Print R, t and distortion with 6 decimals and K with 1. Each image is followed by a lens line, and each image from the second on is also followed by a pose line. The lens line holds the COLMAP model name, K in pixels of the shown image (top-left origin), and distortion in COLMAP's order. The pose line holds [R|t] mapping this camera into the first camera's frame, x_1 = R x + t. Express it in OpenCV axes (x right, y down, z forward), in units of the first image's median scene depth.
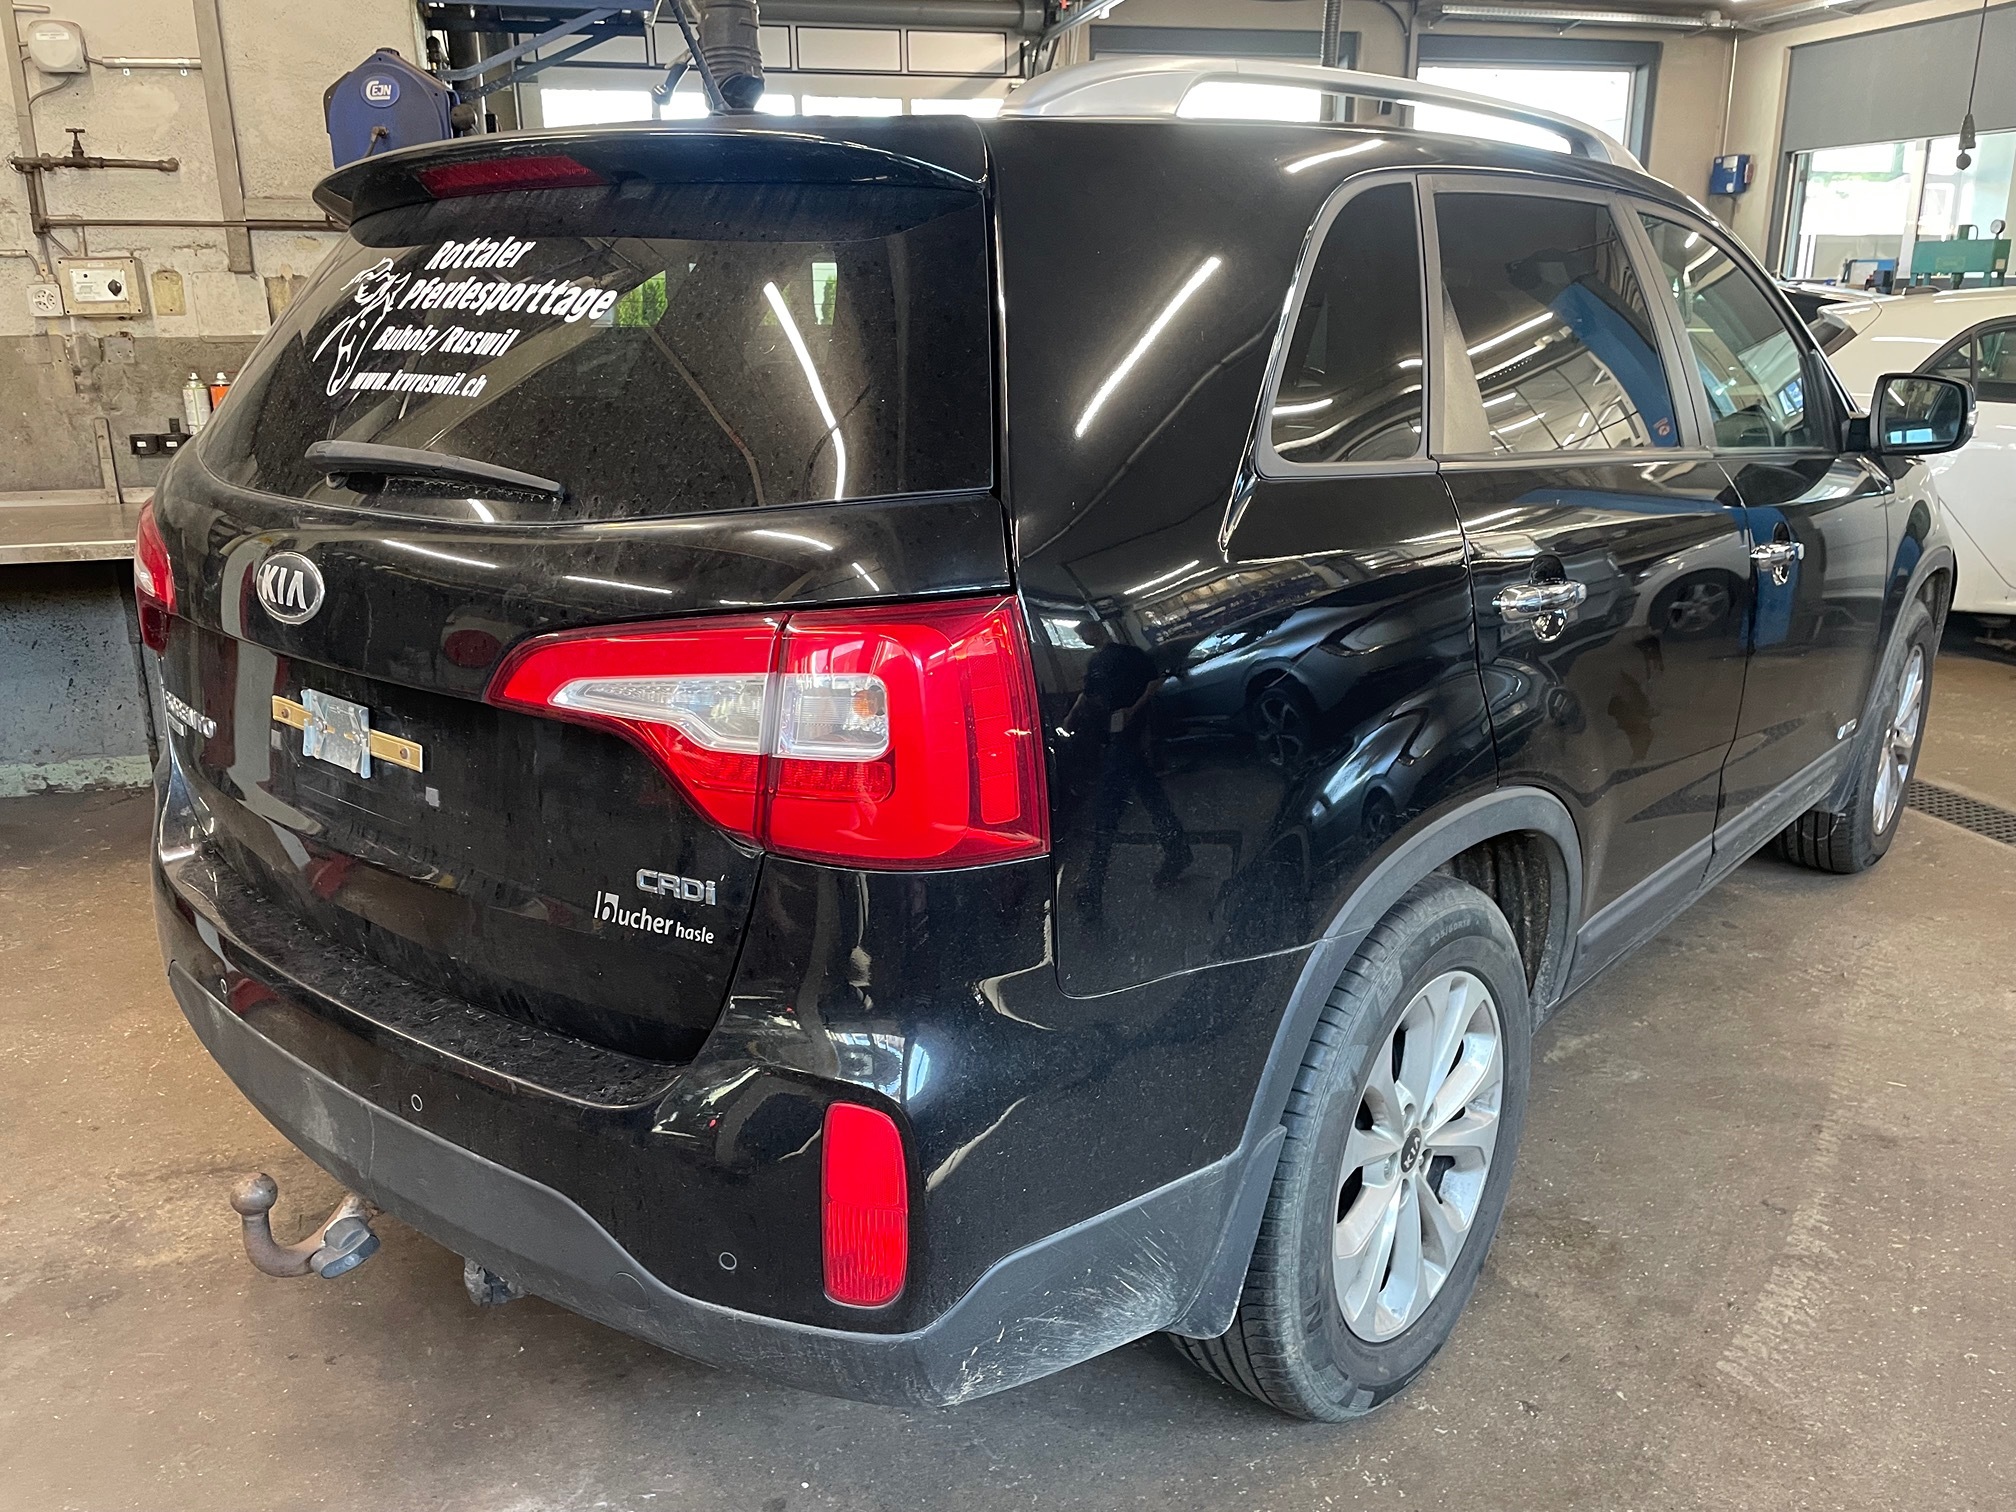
lens RADIAL K [[1533.3, 0, 1013.2], [0, 1533.3, 758.7], [0, 0, 1]] dist [0.086101, -0.118541]
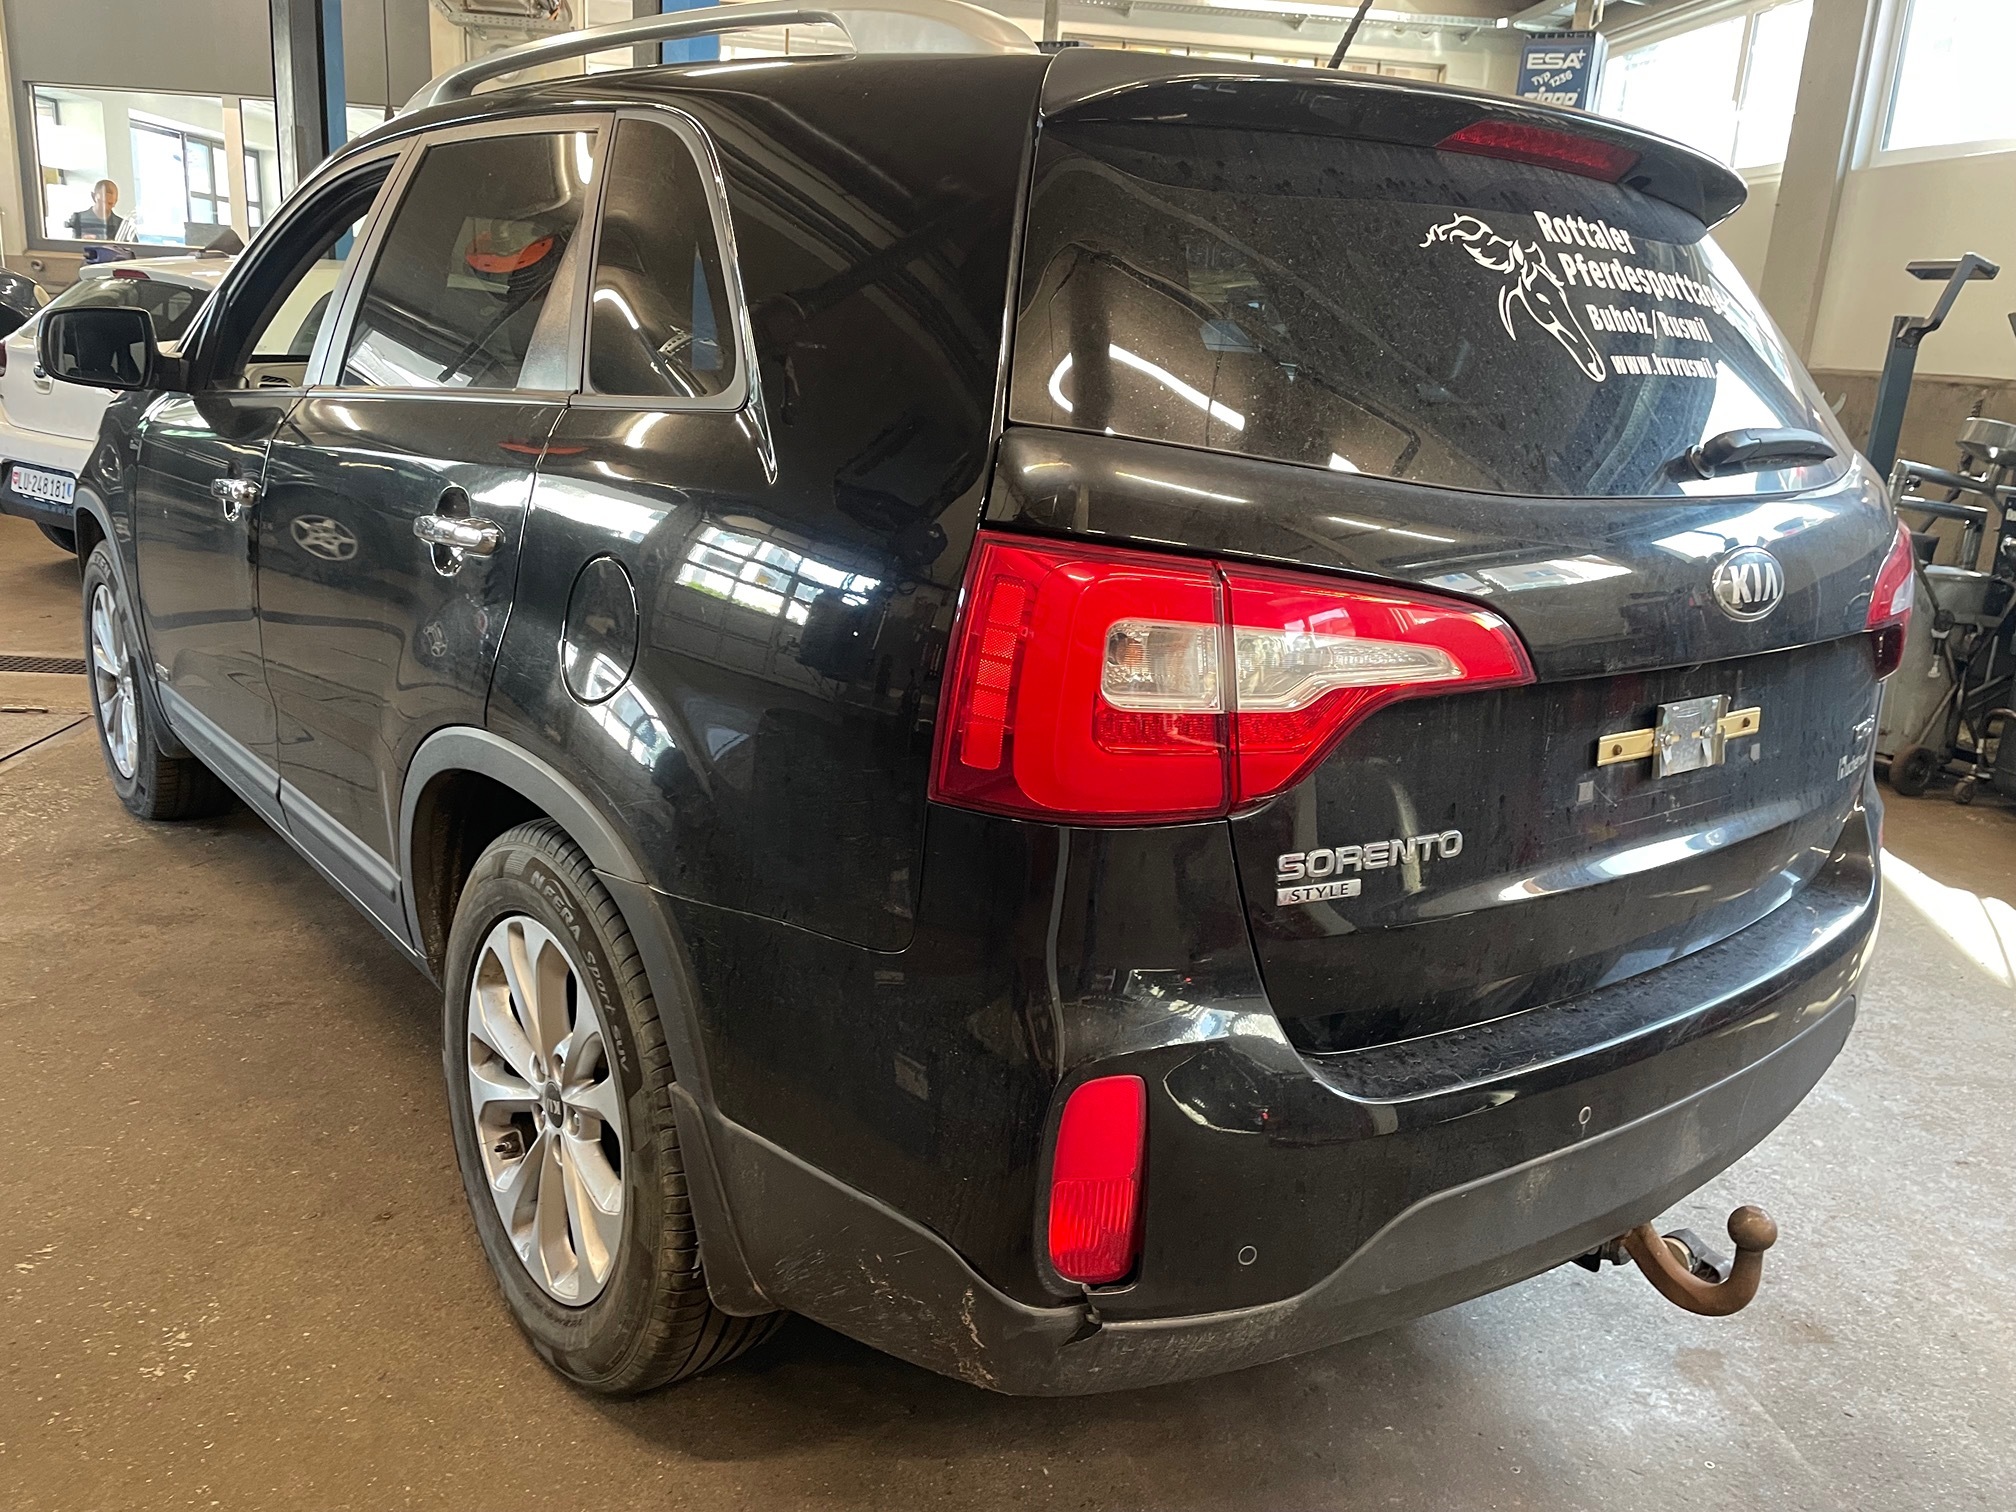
lens RADIAL K [[1533.3, 0, 1013.2], [0, 1533.3, 758.7], [0, 0, 1]] dist [0.086101, -0.118541]
pose [[0.182270, -0.240941, 0.953271, -1.501452], [0.220389, 0.954855, 0.199202, -0.300530], [-0.958231, 0.173782, 0.227142, 1.249575]]
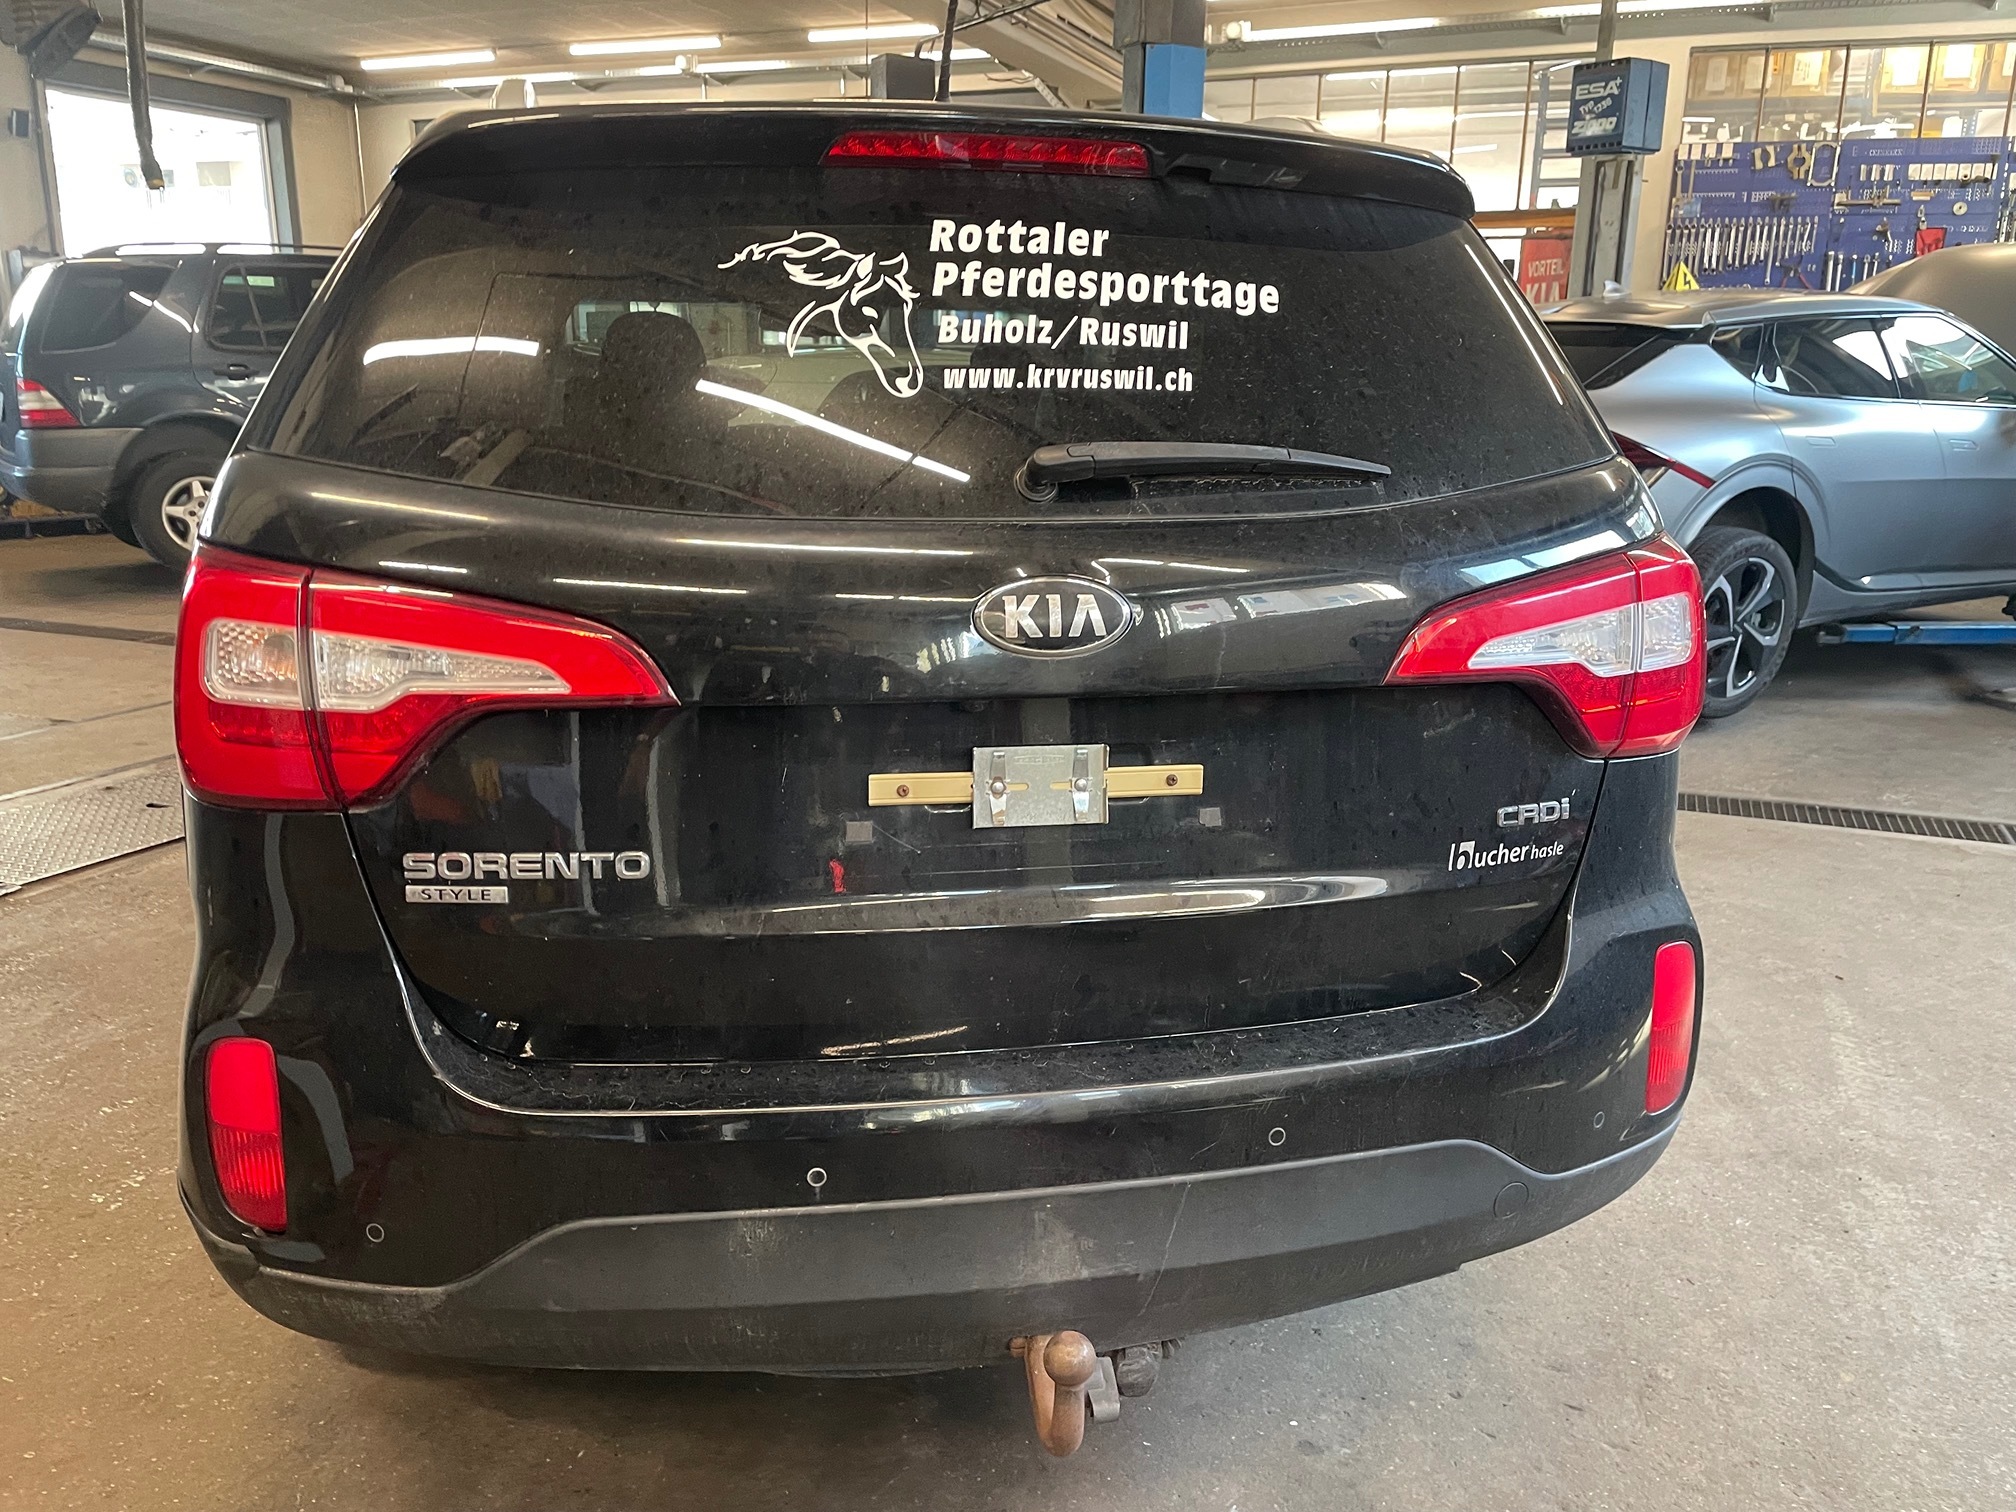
lens RADIAL K [[1533.3, 0, 1013.2], [0, 1533.3, 758.7], [0, 0, 1]] dist [0.086101, -0.118541]
pose [[0.615568, -0.178702, 0.767556, -1.152085], [0.207347, 0.976362, 0.061027, -0.091005], [-0.760318, 0.121584, 0.638071, 0.495048]]
